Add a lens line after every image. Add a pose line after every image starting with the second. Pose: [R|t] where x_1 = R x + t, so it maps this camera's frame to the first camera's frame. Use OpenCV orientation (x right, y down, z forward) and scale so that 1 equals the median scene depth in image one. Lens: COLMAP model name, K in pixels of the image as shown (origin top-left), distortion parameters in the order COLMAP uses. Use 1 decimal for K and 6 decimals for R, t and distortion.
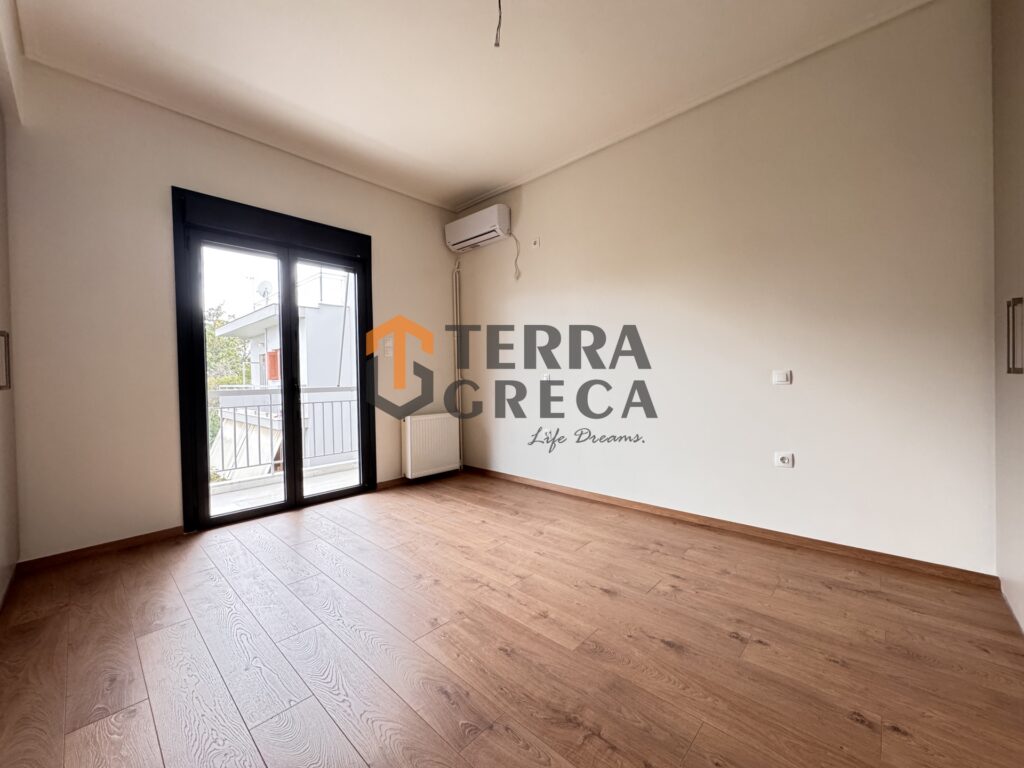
lens RADIAL K [[406.9, 0, 512.0], [0, 406.9, 384.0], [0, 0, 1]] dist [-0.000991, 0.000030]
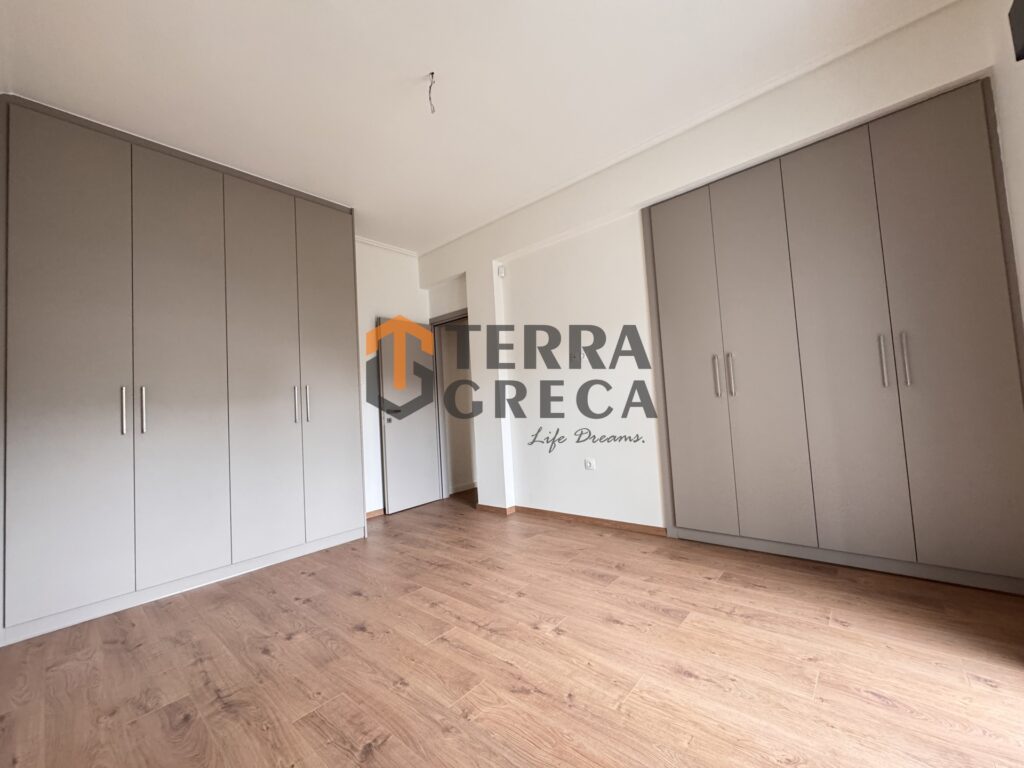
lens RADIAL K [[406.9, 0, 512.0], [0, 406.9, 384.0], [0, 0, 1]] dist [-0.000991, 0.000030]
pose [[-0.996380, 0.077055, -0.035907, -0.125407], [0.078401, 0.996208, -0.037715, -0.027351], [0.032865, -0.040394, -0.998643, 1.703323]]
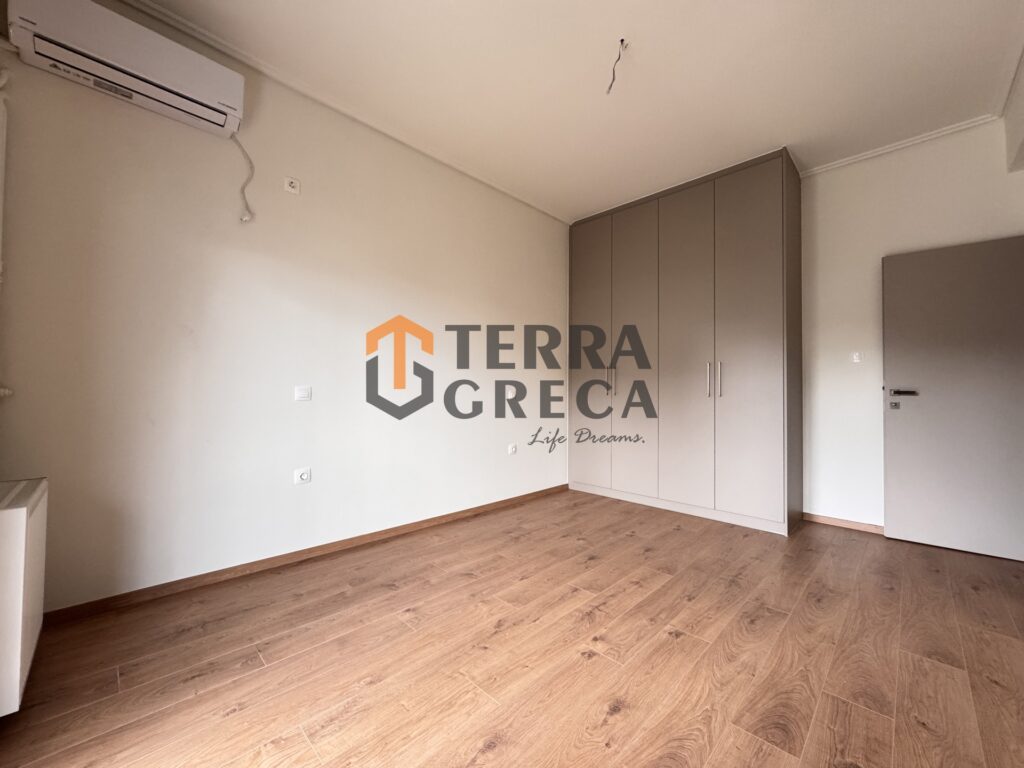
lens RADIAL K [[406.9, 0, 512.0], [0, 406.9, 384.0], [0, 0, 1]] dist [-0.000991, 0.000030]
pose [[0.027874, 0.036480, 0.998946, -0.910638], [0.005850, 0.999311, -0.036657, -0.003162], [-0.999594, 0.006866, 0.027641, 1.008269]]
